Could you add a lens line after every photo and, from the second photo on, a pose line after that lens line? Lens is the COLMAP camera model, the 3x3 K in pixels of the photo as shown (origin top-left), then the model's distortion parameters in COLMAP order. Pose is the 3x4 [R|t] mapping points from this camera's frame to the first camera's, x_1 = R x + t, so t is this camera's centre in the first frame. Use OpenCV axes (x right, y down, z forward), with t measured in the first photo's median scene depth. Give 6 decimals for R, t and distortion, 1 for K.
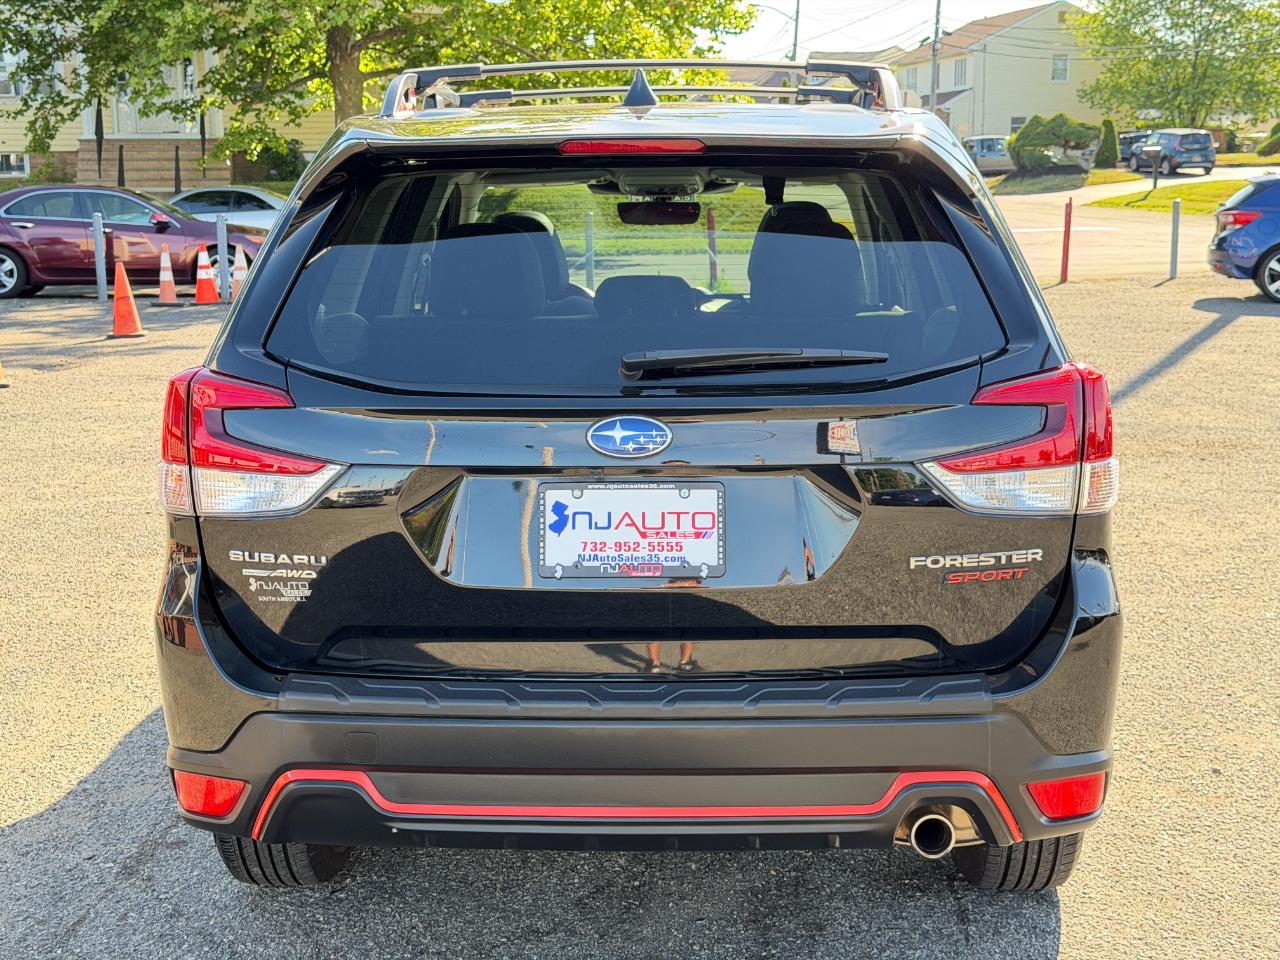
lens RADIAL K [[1799.1, 0, 645.6], [0, 1799.1, 464.0], [0, 0, 1]] dist [0.126174, 0.000000]
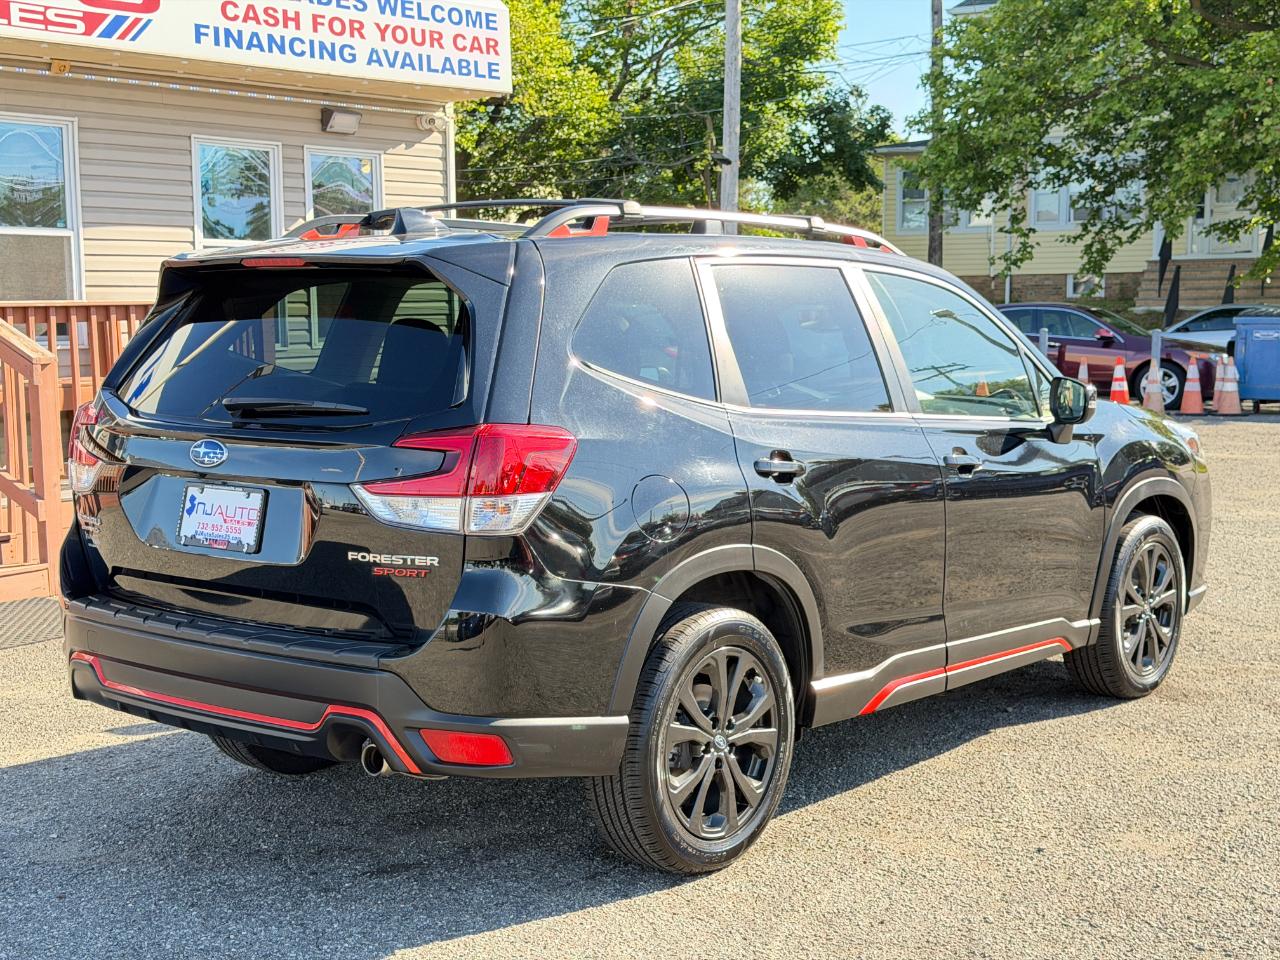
lens RADIAL K [[1799.1, 0, 702.2], [0, 1799.1, 529.1], [0, 0, 1]] dist [0.126174, 0.000000]
pose [[0.821169, 0.085414, -0.564256, 1.125544], [-0.101844, 0.994798, 0.002372, 0.002273], [0.561523, 0.055518, 0.825596, -0.015391]]
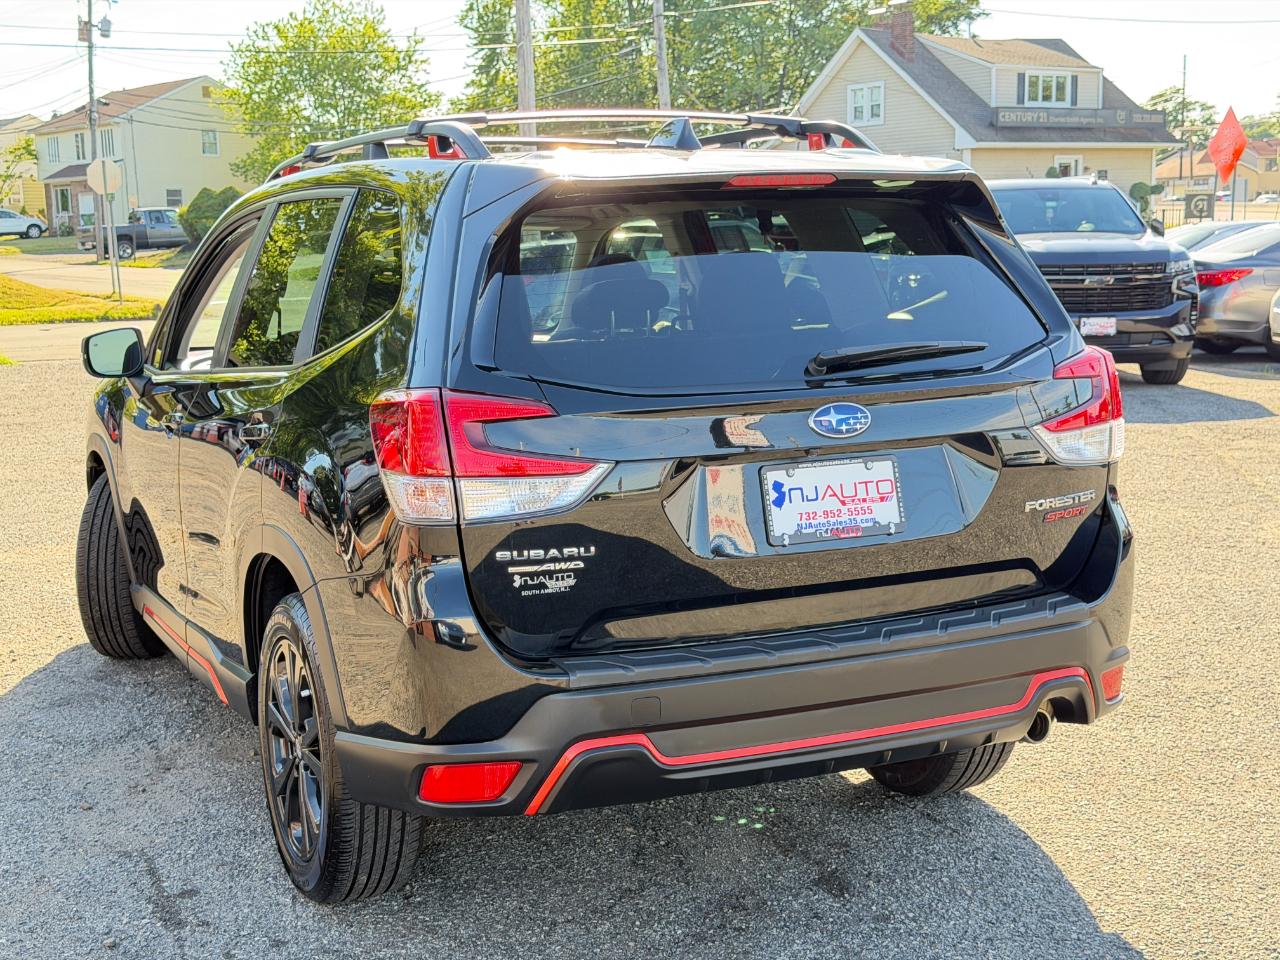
lens RADIAL K [[1799.1, 0, 659.6], [0, 1799.1, 497.2], [0, 0, 1]] dist [0.126174, 0.000000]
pose [[0.887415, -0.080109, 0.453956, -0.626470], [0.090168, 0.995926, -0.000516, 0.024398], [-0.452066, 0.041390, 0.891024, -0.008205]]
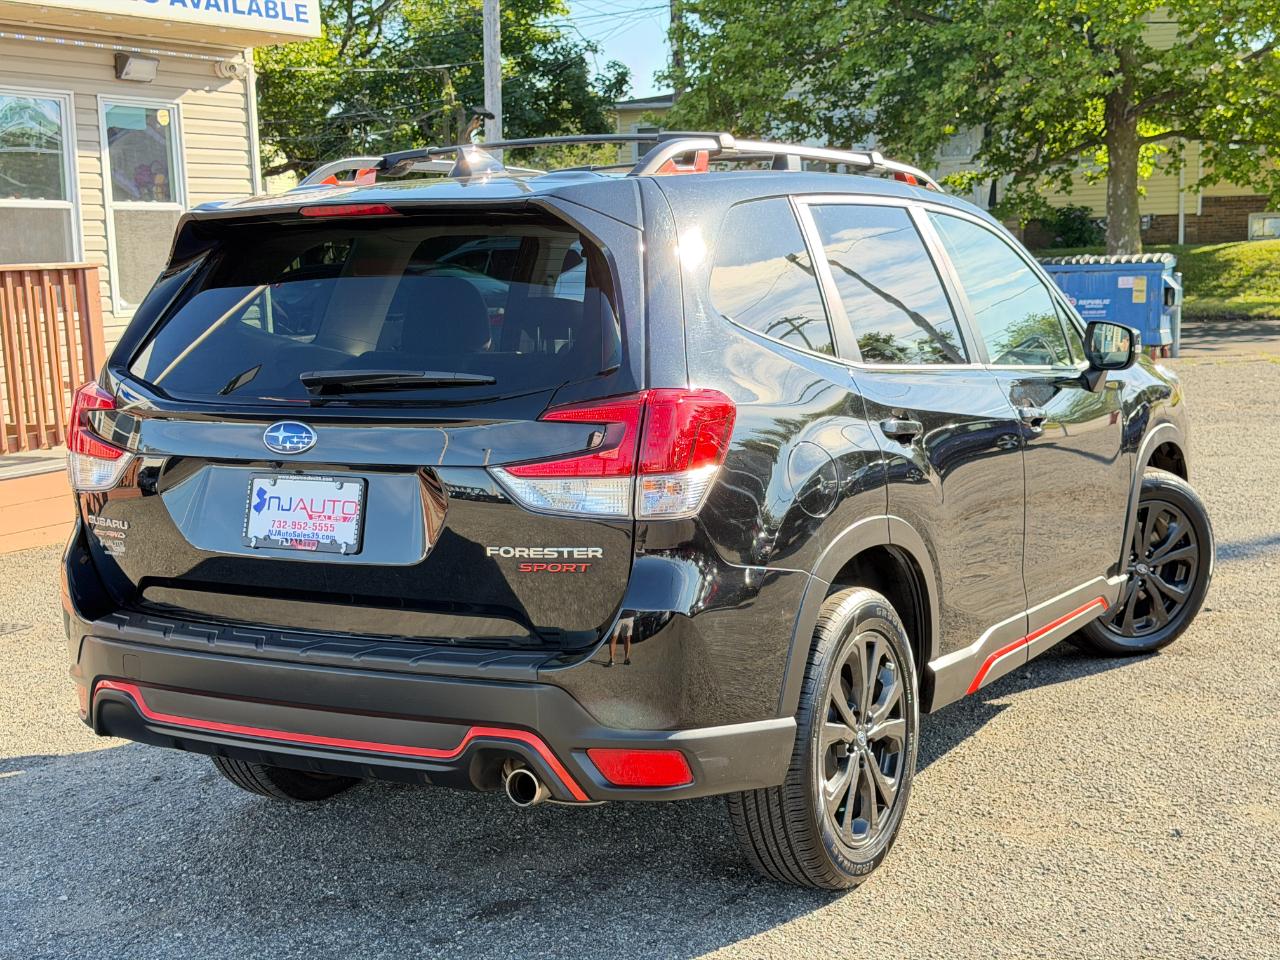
lens RADIAL K [[1799.1, 0, 699.8], [0, 1799.1, 511.3], [0, 0, 1]] dist [0.126174, 0.000000]
pose [[0.903023, 0.052153, -0.426415, 0.754575], [-0.057015, 0.998372, 0.001365, 0.017536], [0.425792, 0.023079, 0.904527, -0.026921]]
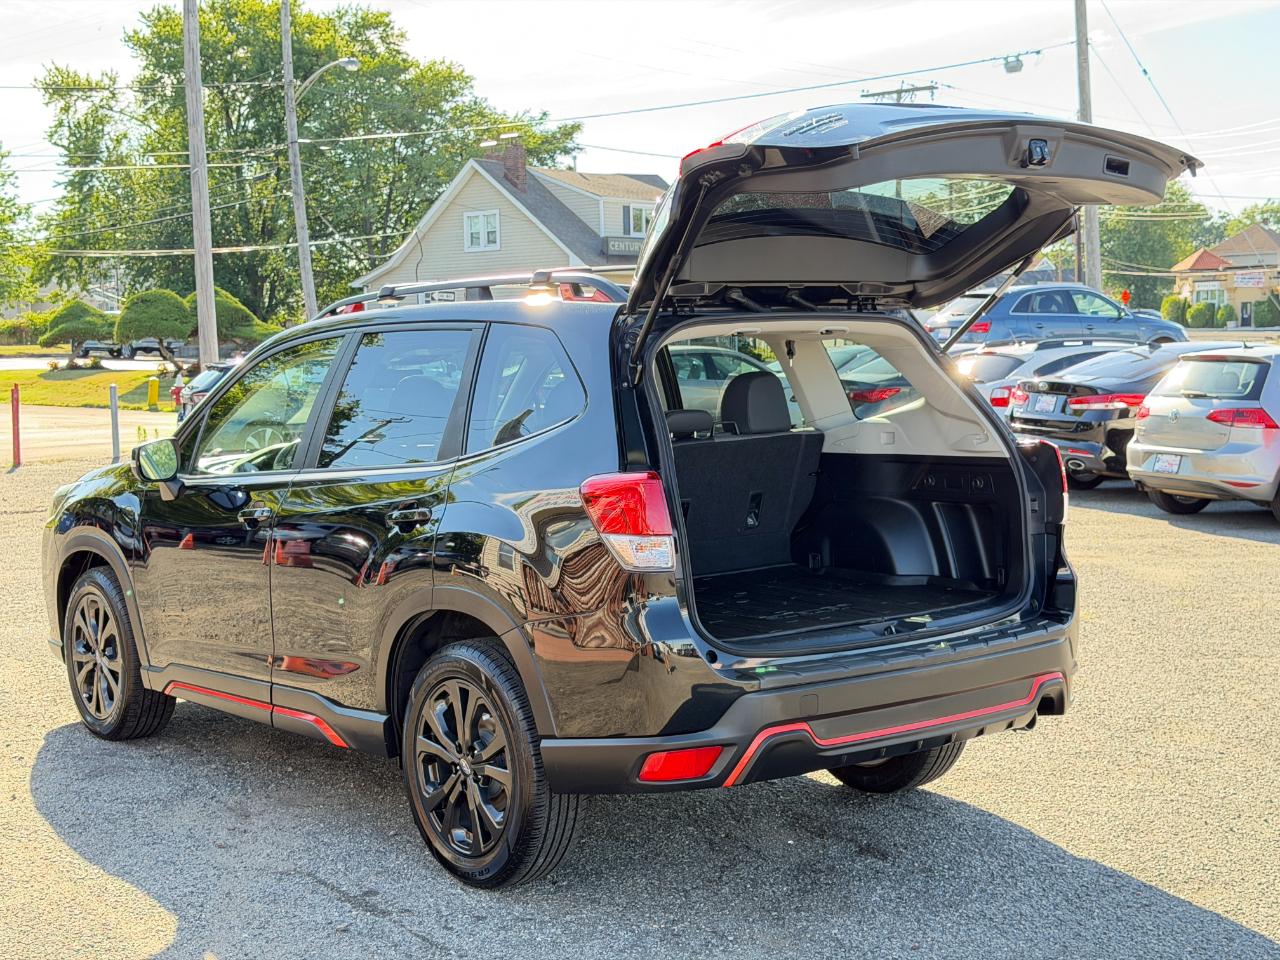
lens RADIAL K [[1799.1, 0, 636.7], [0, 1799.1, 516.2], [0, 0, 1]] dist [0.126174, 0.000000]
pose [[0.766293, -0.071120, 0.638542, -1.195851], [0.119106, 0.992353, -0.032408, 0.028409], [-0.631354, 0.100888, 0.768904, -0.098628]]
